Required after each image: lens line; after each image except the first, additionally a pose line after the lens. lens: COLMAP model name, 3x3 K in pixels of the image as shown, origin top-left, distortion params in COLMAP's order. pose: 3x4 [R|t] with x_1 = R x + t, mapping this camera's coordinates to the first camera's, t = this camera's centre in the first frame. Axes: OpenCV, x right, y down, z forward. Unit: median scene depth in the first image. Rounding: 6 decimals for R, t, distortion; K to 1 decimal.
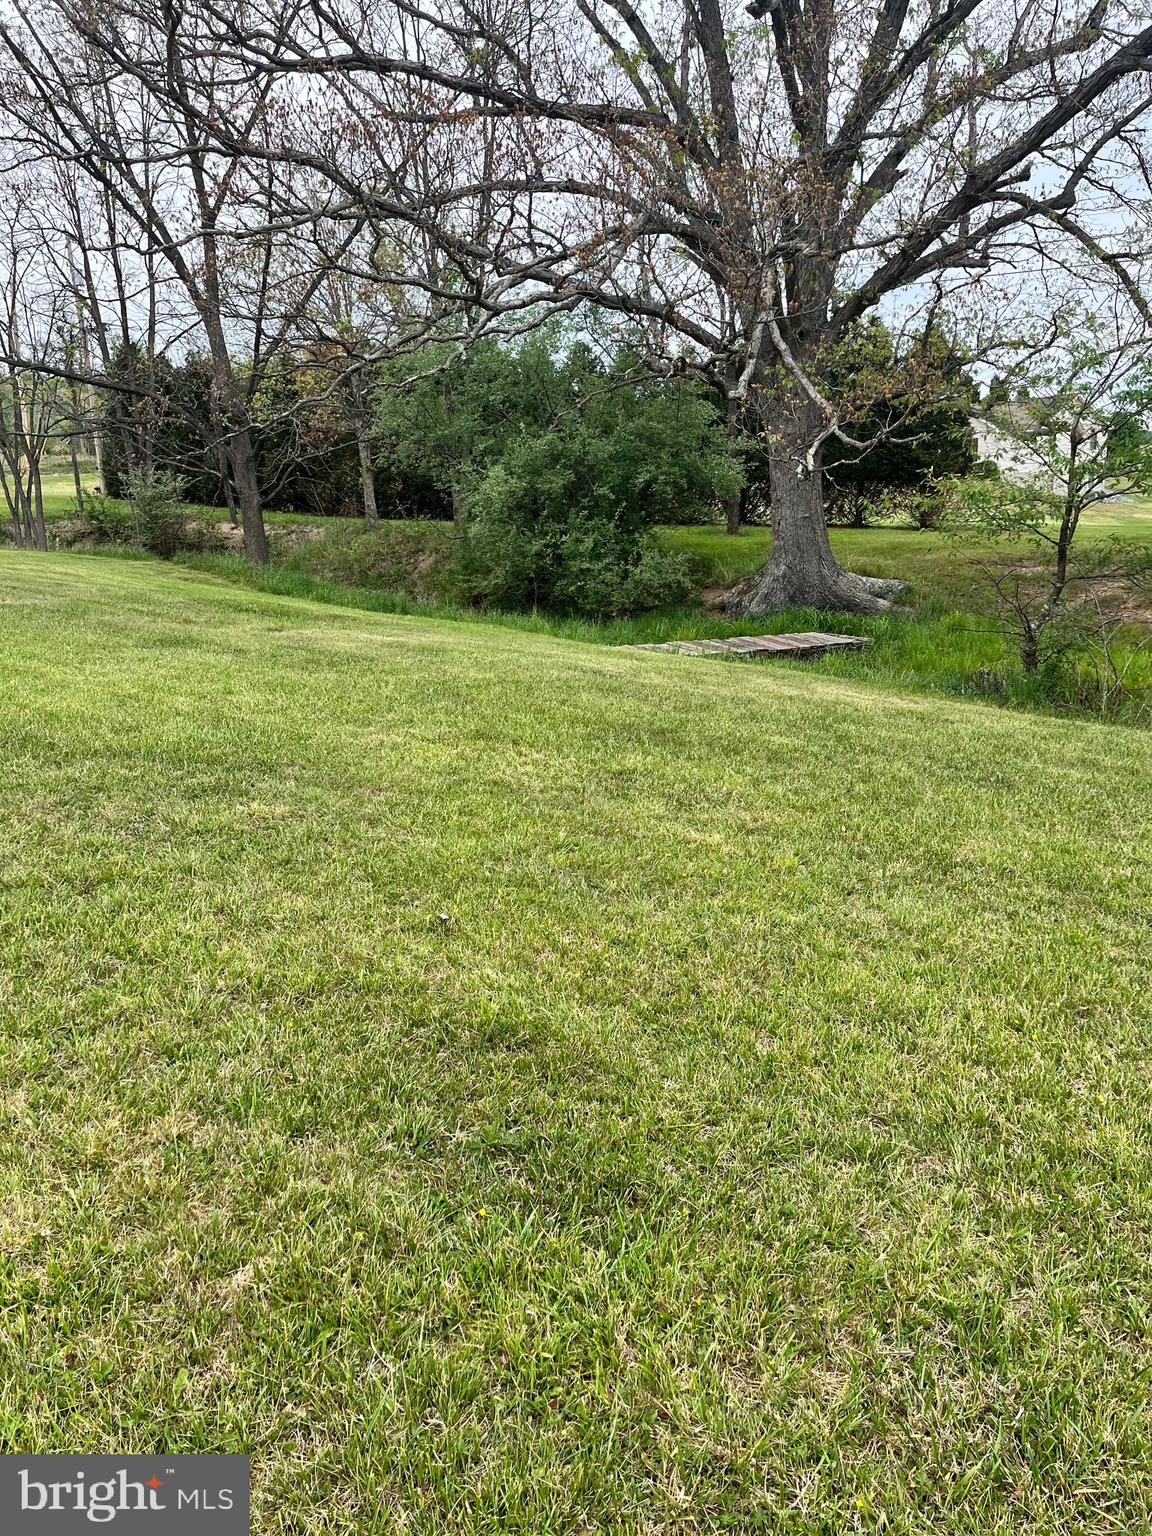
lens RADIAL K [[1162.0, 0, 573.1], [0, 1162.0, 769.6], [0, 0, 1]] dist [0.074545, -0.090966]
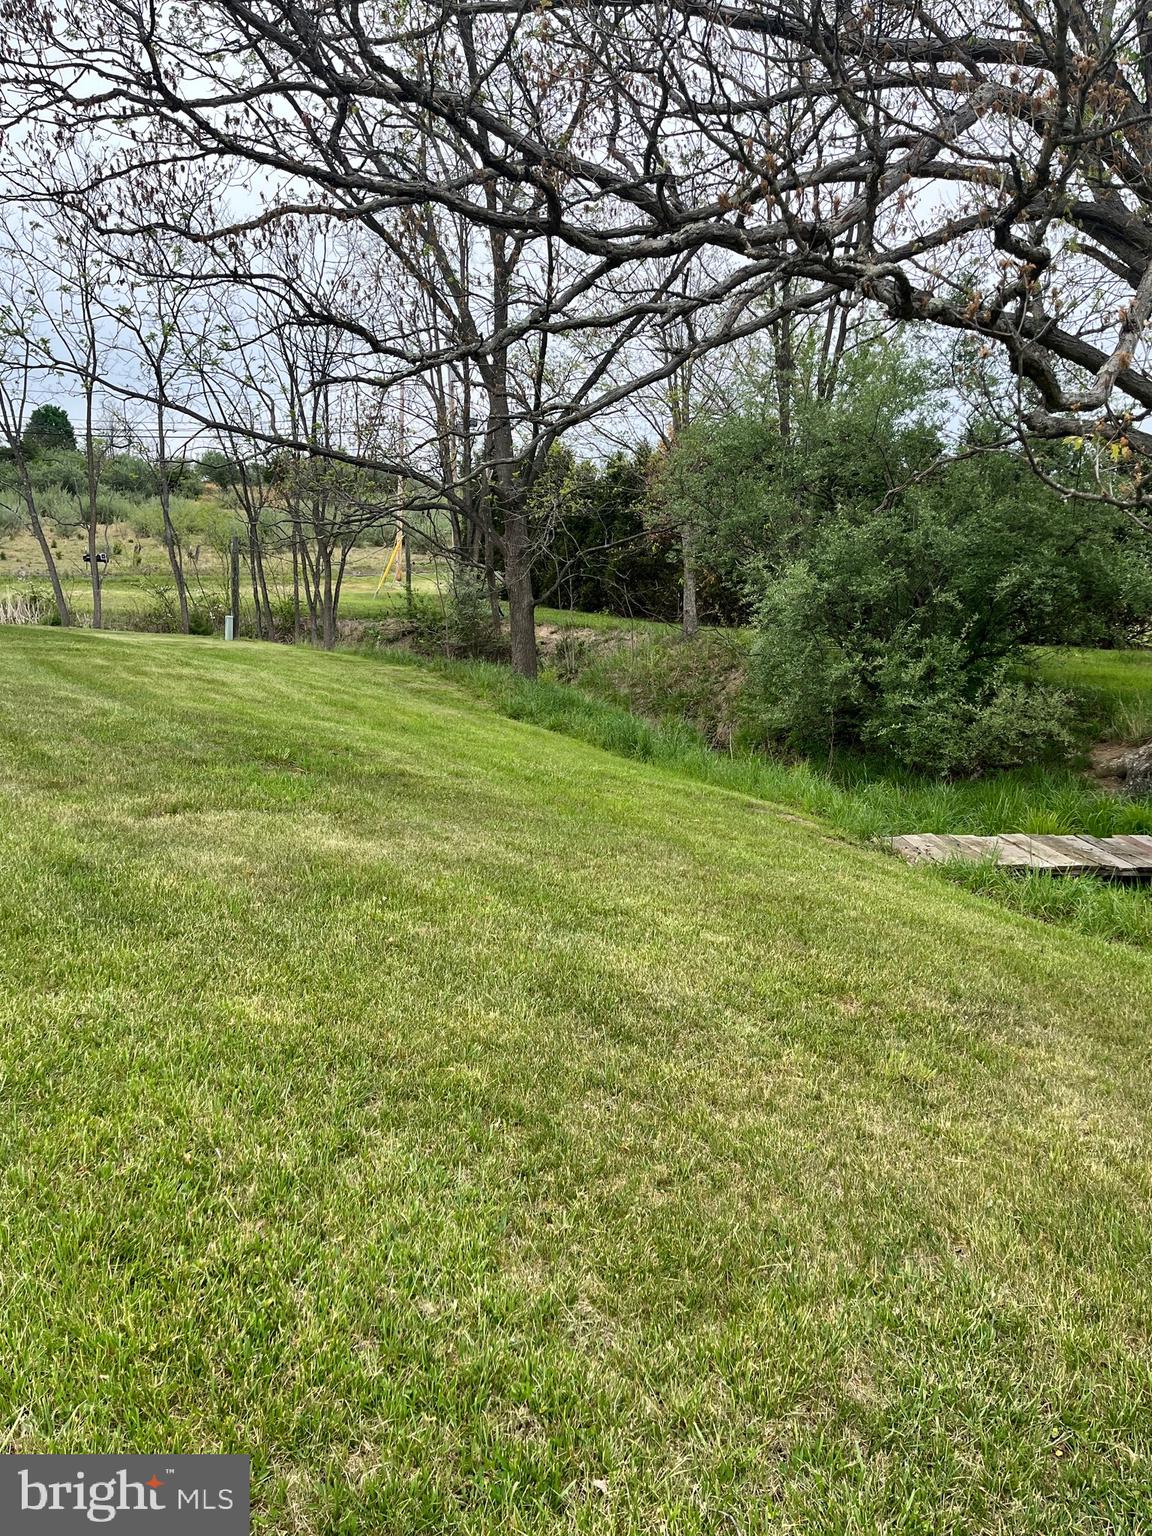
lens RADIAL K [[1235.9, 0, 578.7], [0, 1235.9, 763.1], [0, 0, 1]] dist [0.026619, -0.002220]
pose [[0.945830, 0.071647, -0.316657, 0.059064], [-0.103385, 0.991040, -0.084569, -0.053729], [0.307760, 0.112726, 0.944763, 0.237010]]
